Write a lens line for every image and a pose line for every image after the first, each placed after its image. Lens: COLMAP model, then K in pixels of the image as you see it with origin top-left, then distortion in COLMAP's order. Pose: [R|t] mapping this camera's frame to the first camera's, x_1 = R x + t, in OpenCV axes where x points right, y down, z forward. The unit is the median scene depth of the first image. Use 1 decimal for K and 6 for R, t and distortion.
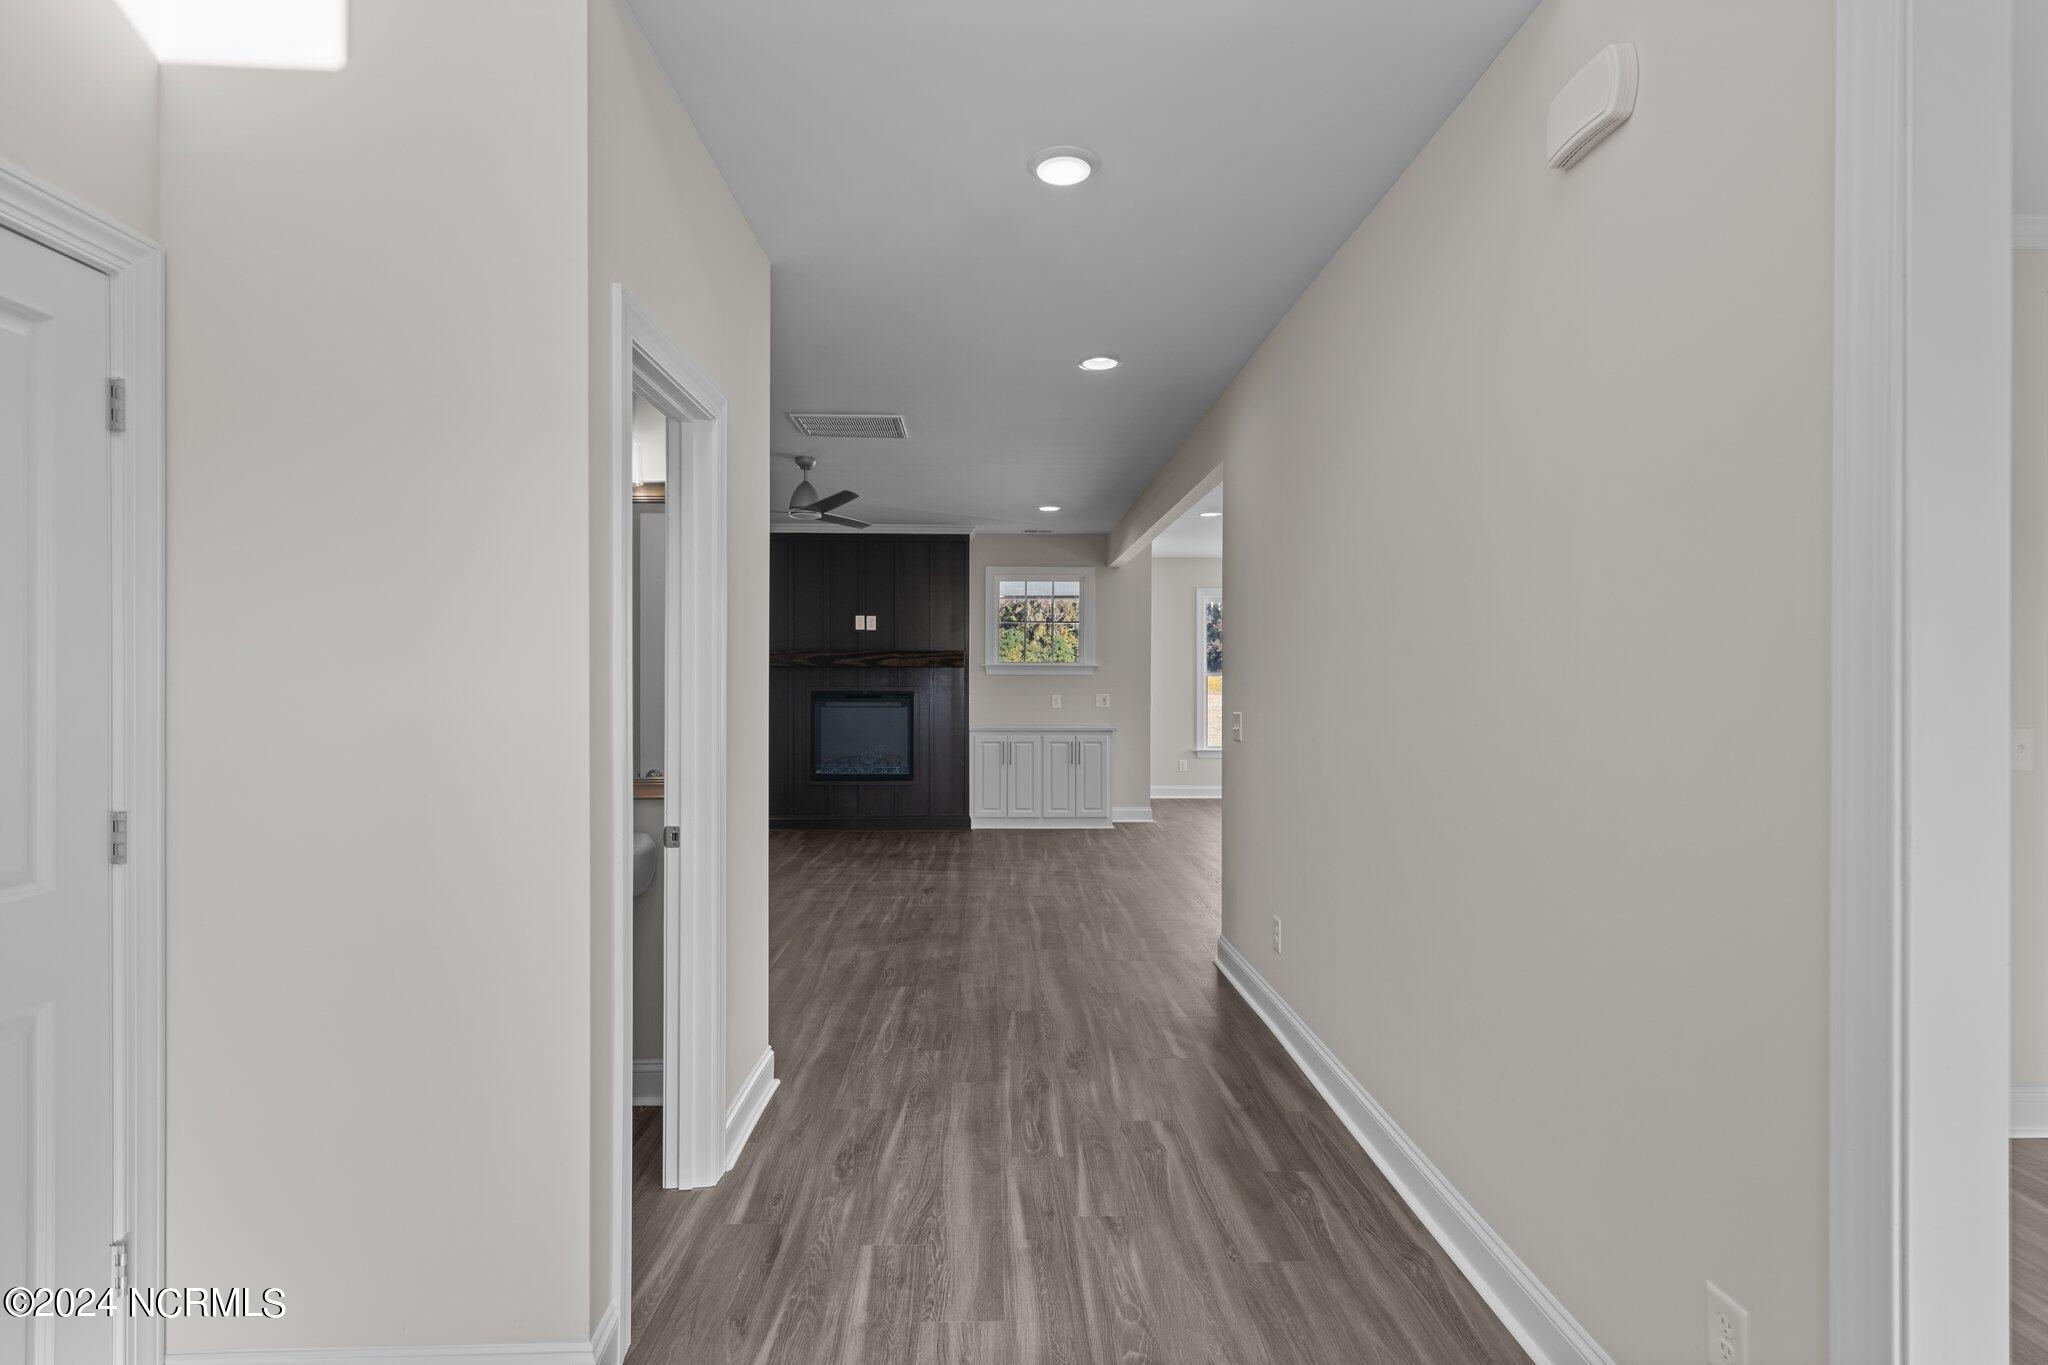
lens RADIAL K [[991.3, 0, 1015.7], [0, 991.3, 679.3], [0, 0, 1]] dist [0.000349, 0.000059]
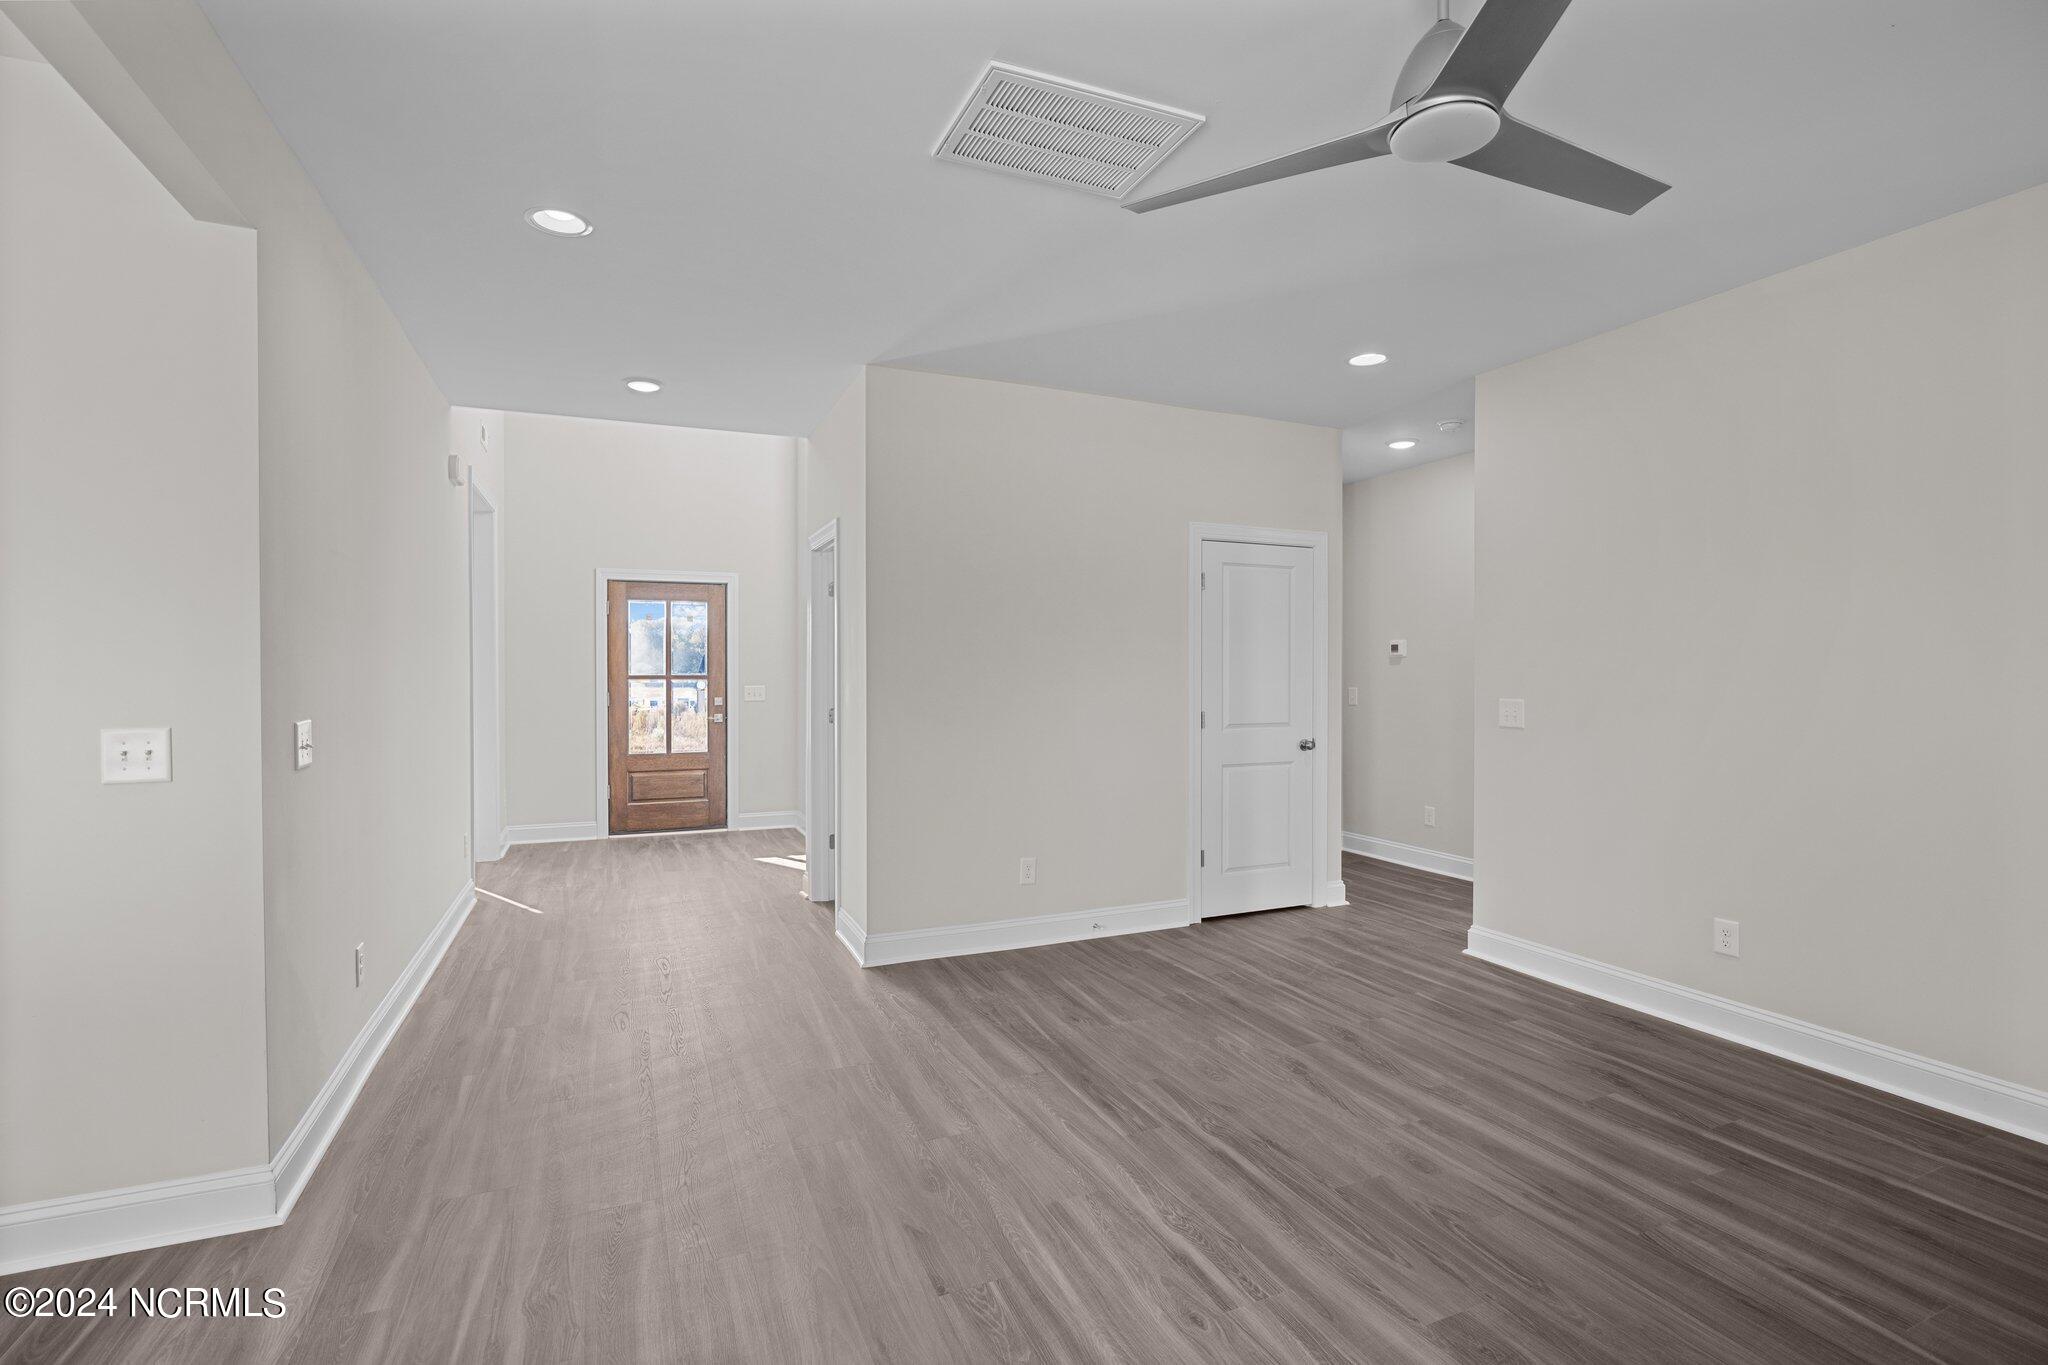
lens RADIAL K [[932.7, 0, 1030.7], [0, 932.7, 675.1], [0, 0, 1]] dist [-0.001021, -0.000499]
pose [[-0.925006, -0.000787, -0.379952, 0.012941], [-0.000854, 1.000000, 0.000007, 0.001677], [0.379952, 0.000331, -0.925006, 0.850361]]
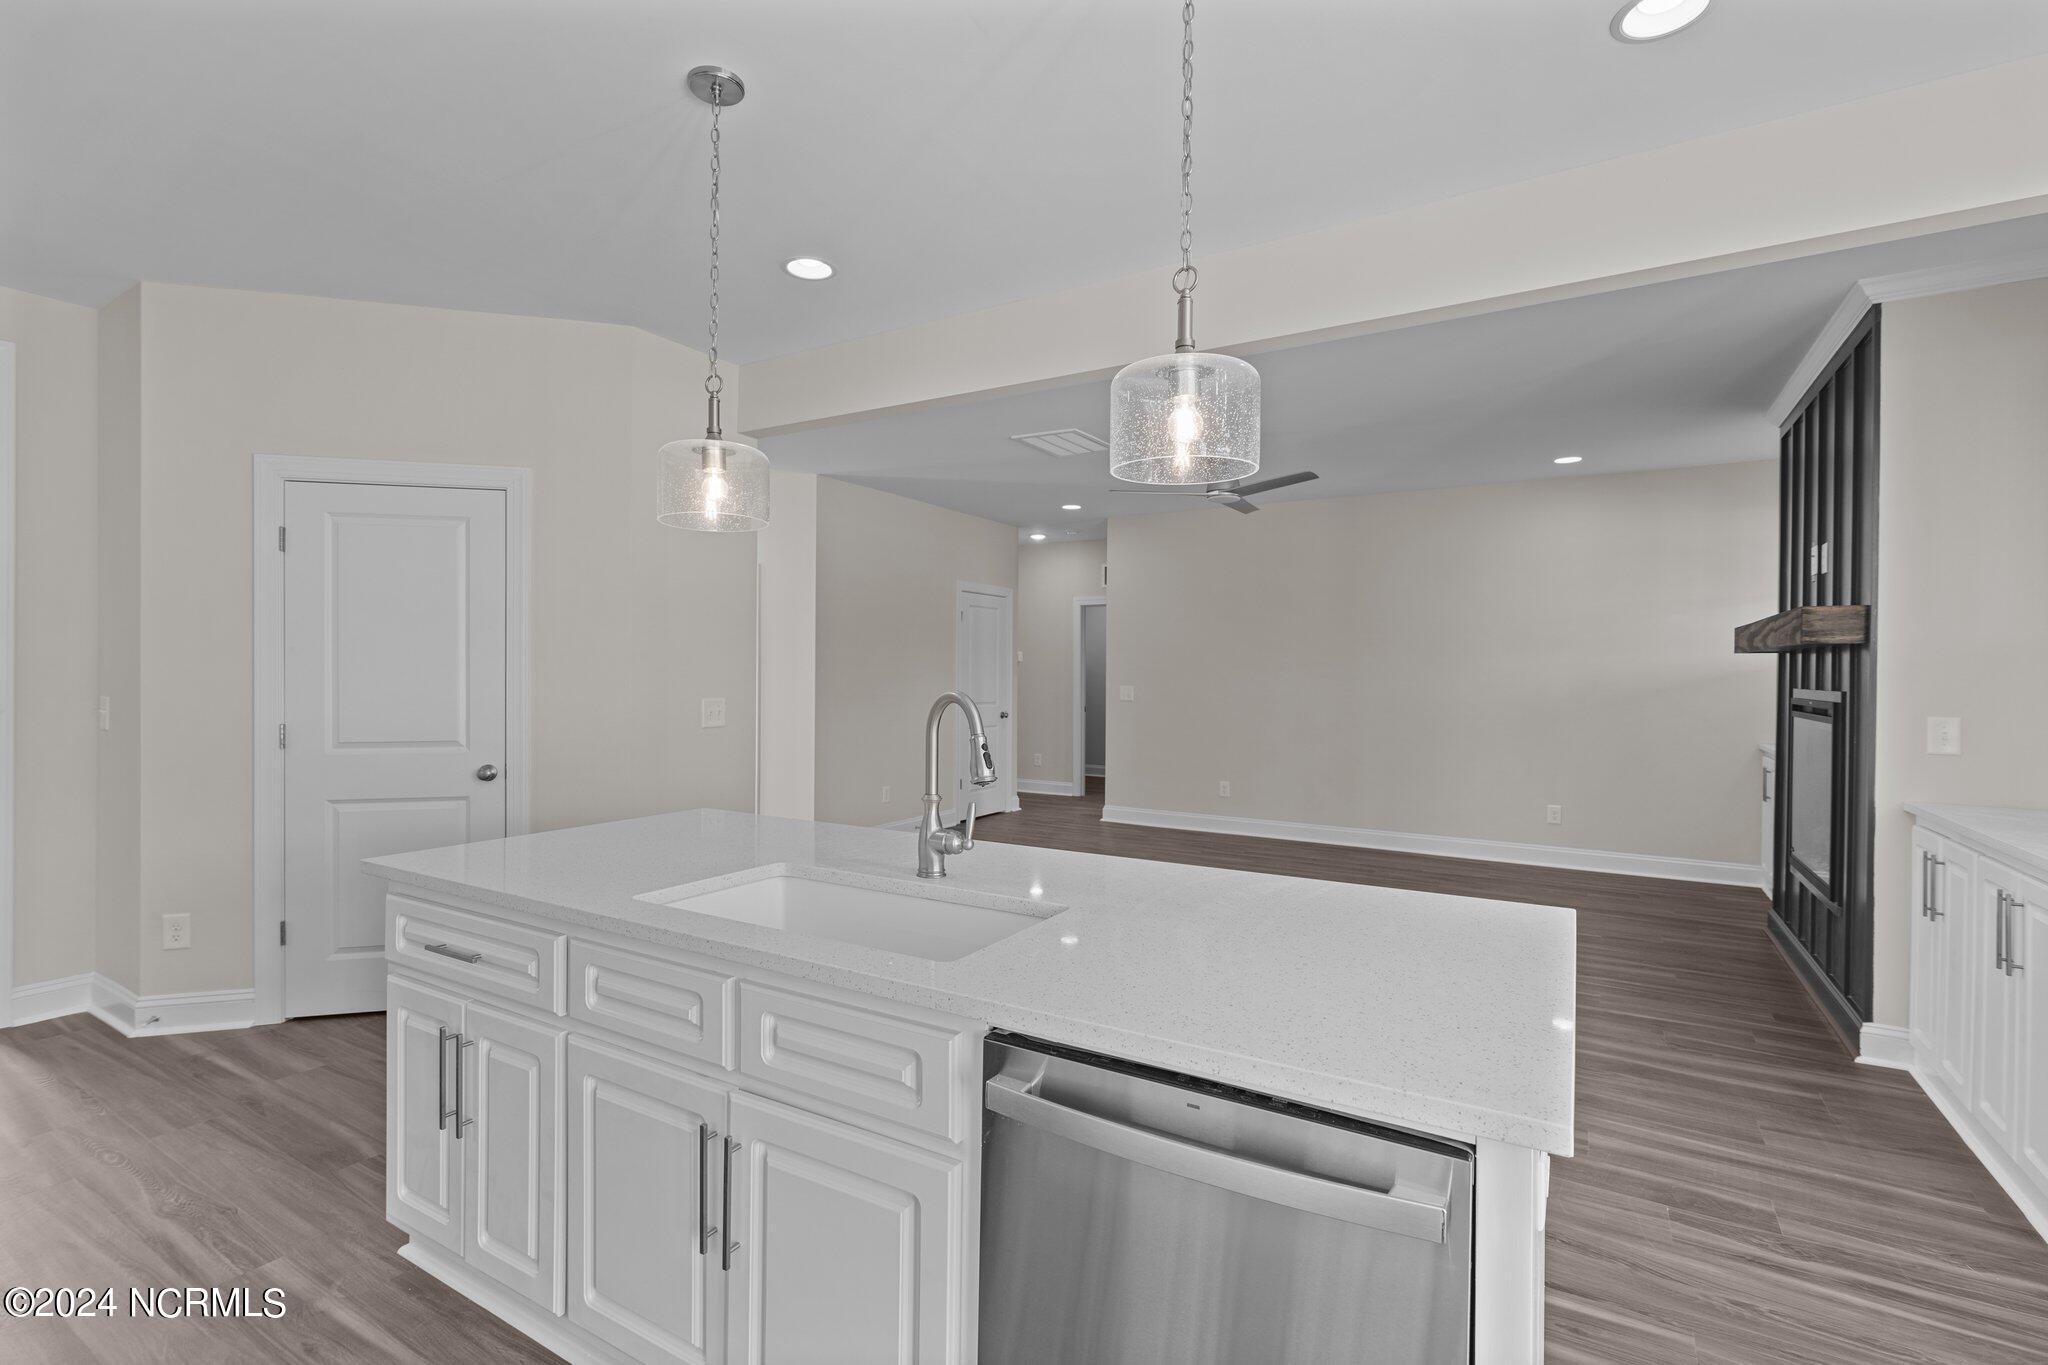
lens RADIAL K [[932.7, 0, 1020.4], [0, 932.7, 672.6], [0, 0, 1]] dist [-0.001021, -0.000499]
pose [[-0.546823, -0.007039, -0.837219, 0.451609], [-0.009310, 0.999954, -0.002327, 0.002442], [0.837197, 0.006522, -0.546863, 0.925879]]
